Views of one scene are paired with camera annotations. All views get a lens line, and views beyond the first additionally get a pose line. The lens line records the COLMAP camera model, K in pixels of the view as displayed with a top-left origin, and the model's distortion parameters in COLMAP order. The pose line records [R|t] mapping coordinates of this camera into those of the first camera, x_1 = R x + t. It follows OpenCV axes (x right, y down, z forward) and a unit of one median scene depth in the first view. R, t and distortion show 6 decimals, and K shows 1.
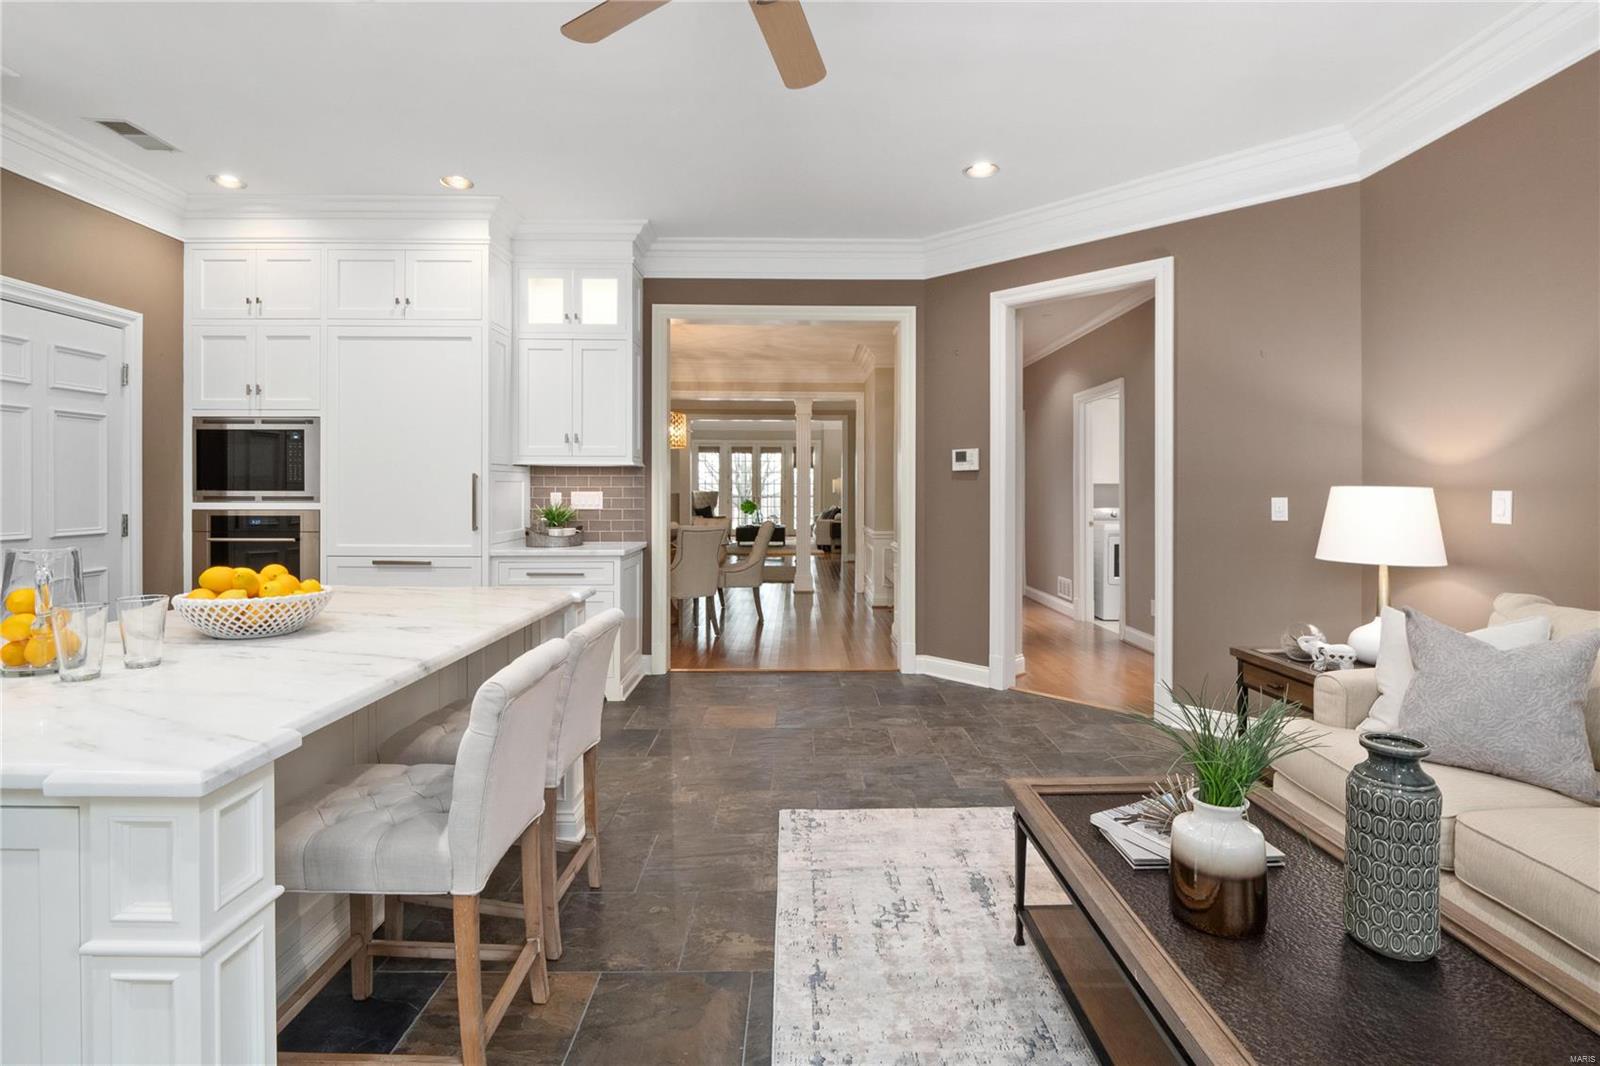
lens RADIAL K [[758.4, 0, 810.0], [0, 758.4, 493.2], [0, 0, 1]] dist [-0.003461, -0.000882]
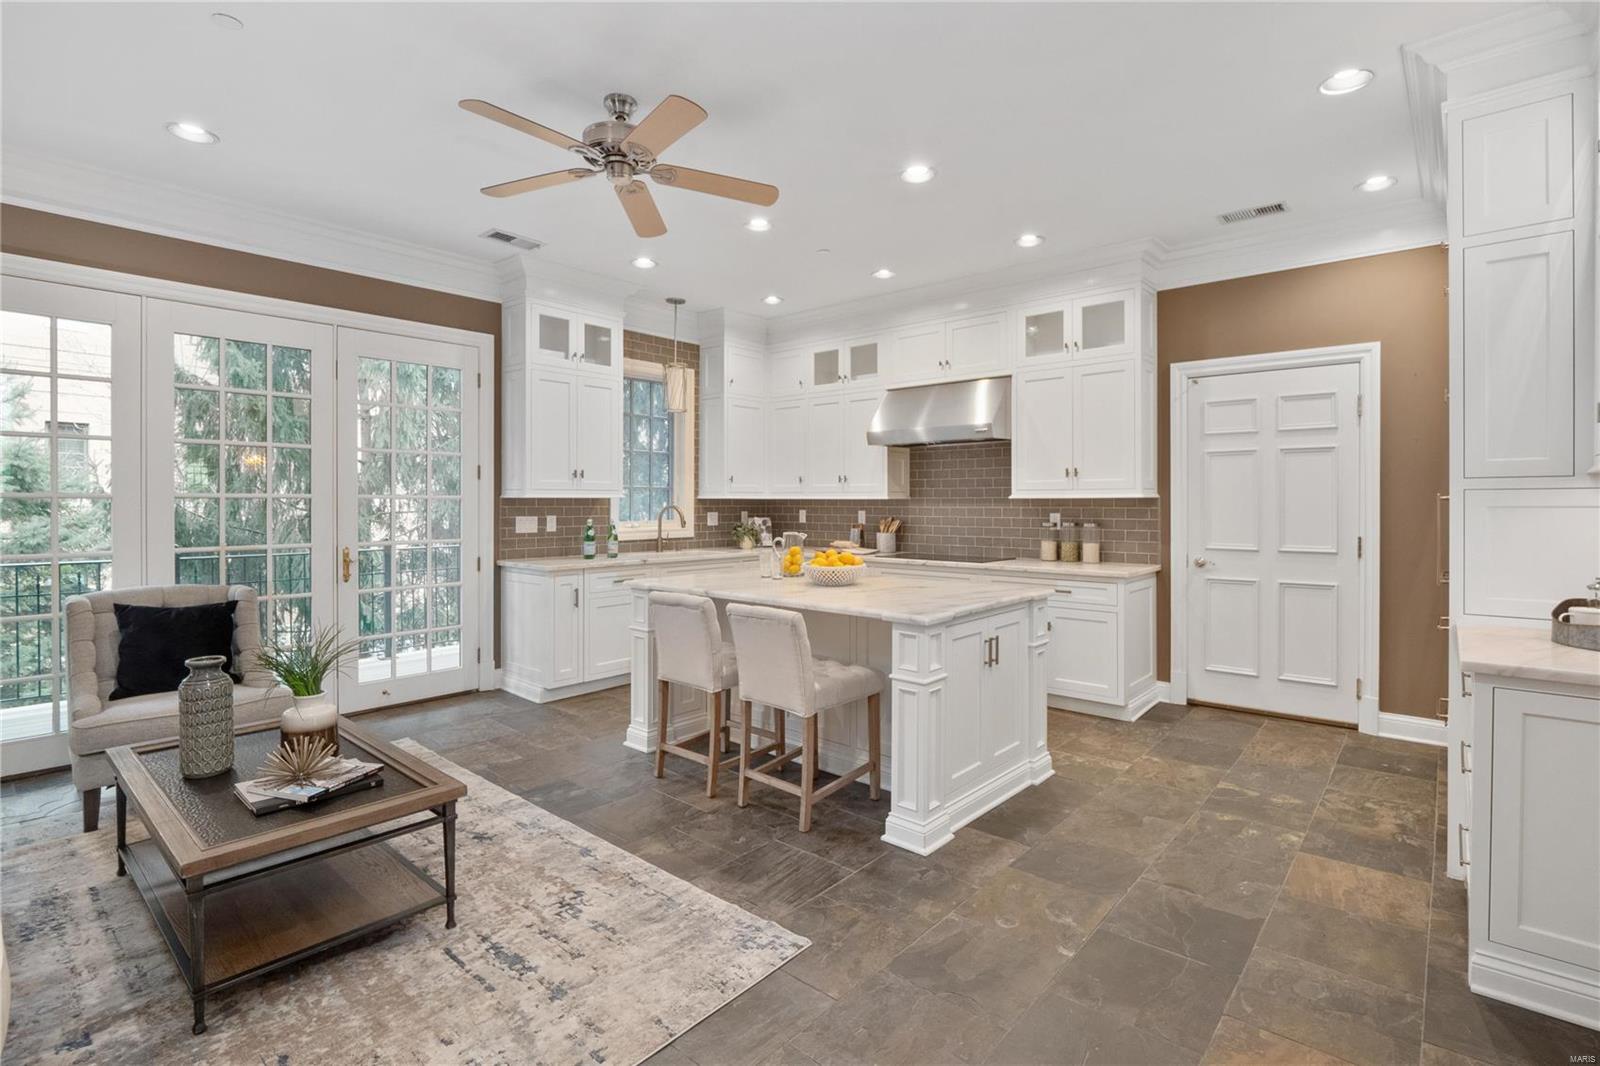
lens RADIAL K [[748.9, 0, 796.2], [0, 748.9, 503.4], [0, 0, 1]] dist [0.003463, -0.012006]
pose [[-0.671876, 0.000207, -0.740664, 0.534387], [-0.006851, 0.999955, 0.006495, -0.028215], [0.740632, 0.009438, -0.671845, 1.503244]]
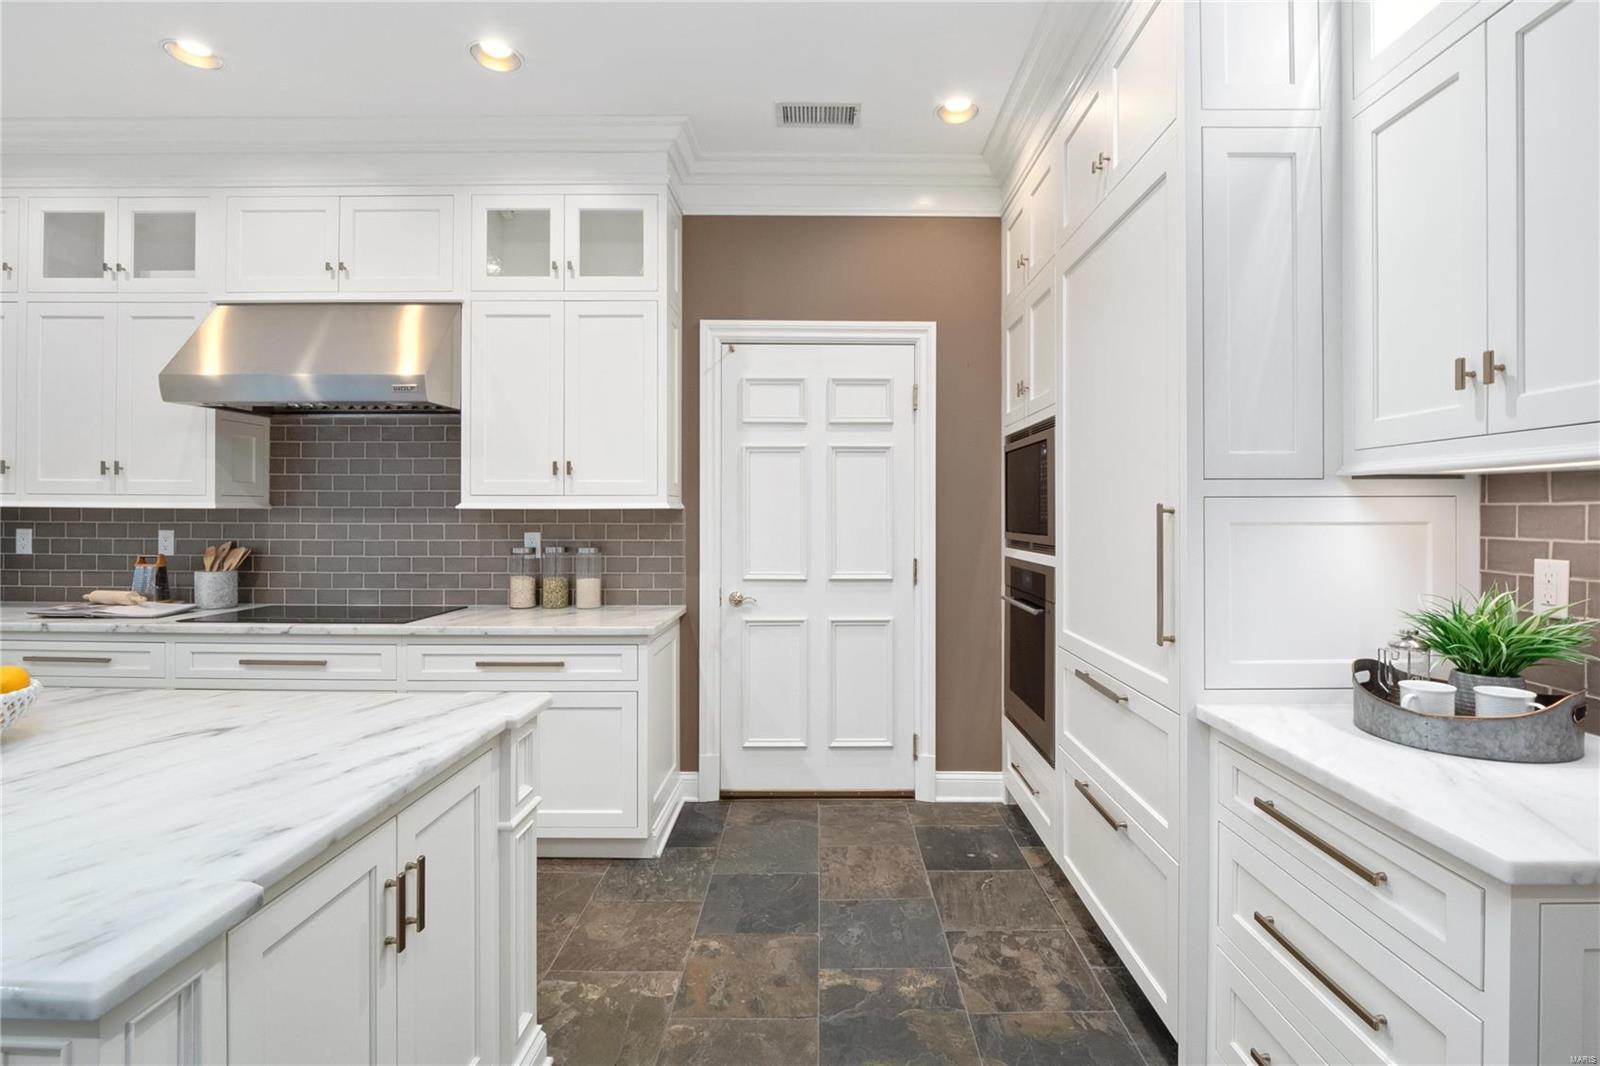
lens RADIAL K [[761.1, 0, 818.4], [0, 761.1, 511.3], [0, 0, 1]] dist [-0.012466, -0.000566]
pose [[-0.017409, -0.008764, -0.999810, -0.051542], [-0.010927, 0.999904, -0.008574, -0.024496], [0.999789, 0.010776, -0.017503, 1.216528]]
